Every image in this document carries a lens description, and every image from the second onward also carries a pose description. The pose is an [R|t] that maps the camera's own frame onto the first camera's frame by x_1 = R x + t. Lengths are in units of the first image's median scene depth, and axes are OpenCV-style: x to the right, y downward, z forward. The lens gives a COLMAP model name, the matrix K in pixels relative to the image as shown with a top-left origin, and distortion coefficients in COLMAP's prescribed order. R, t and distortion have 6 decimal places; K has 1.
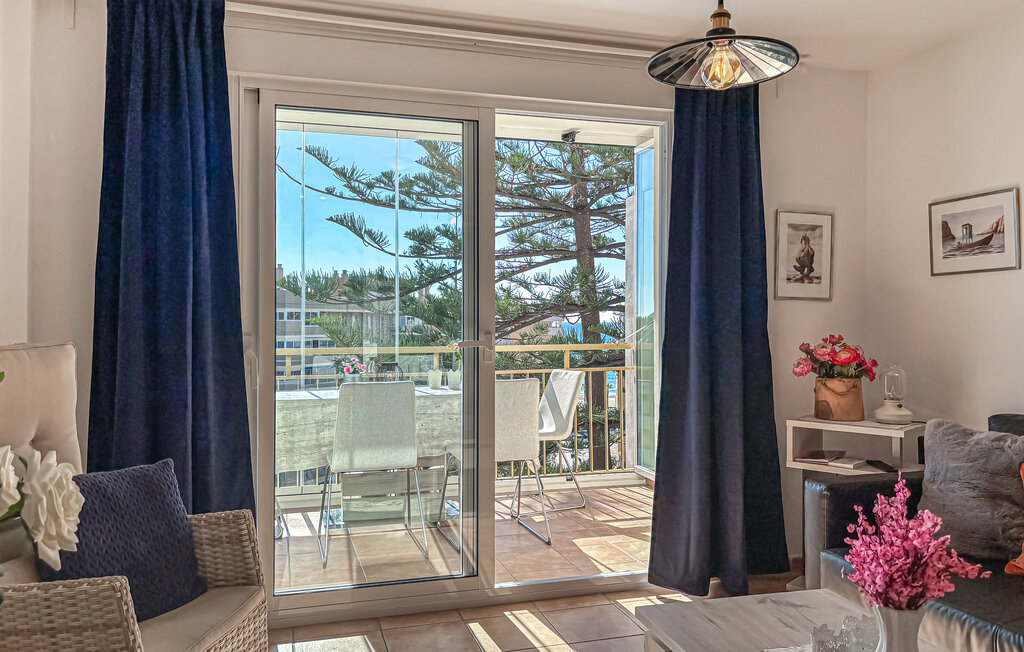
lens RADIAL K [[799.6, 0, 512.0], [0, 799.6, 310.2], [0, 0, 1]] dist [0.004304, 0.001007]
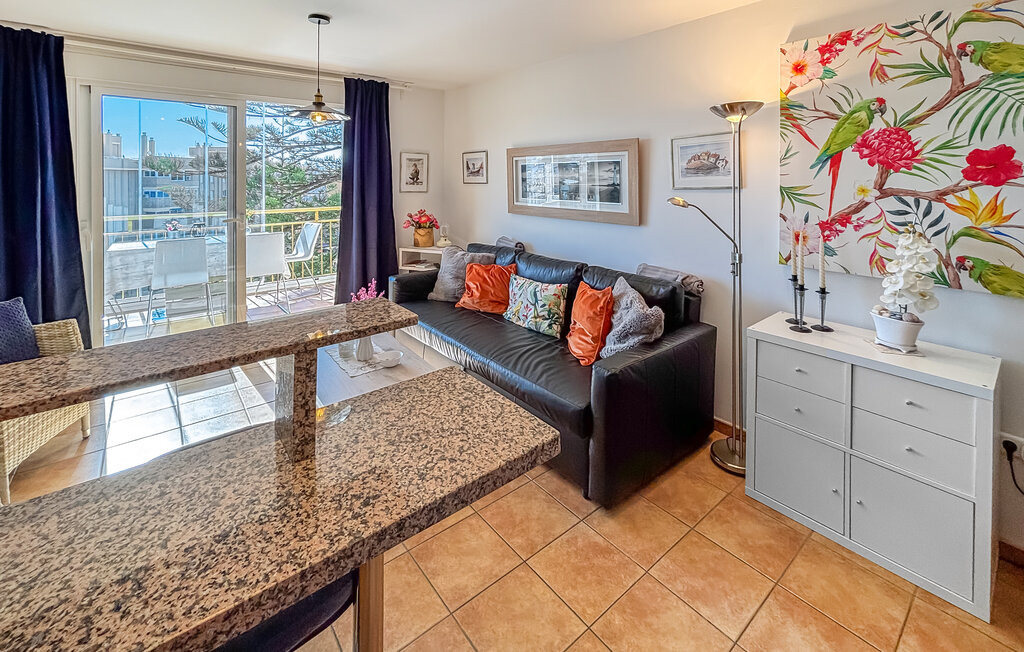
lens RADIAL K [[446.2, 0, 515.1], [0, 446.2, 185.4], [0, 0, 1]] dist [0.000003, 0.000140]
pose [[0.919032, -0.002399, 0.394175, 0.137500], [-0.009205, 0.999578, 0.027545, -0.070701], [-0.394075, -0.028943, 0.918623, -0.253200]]
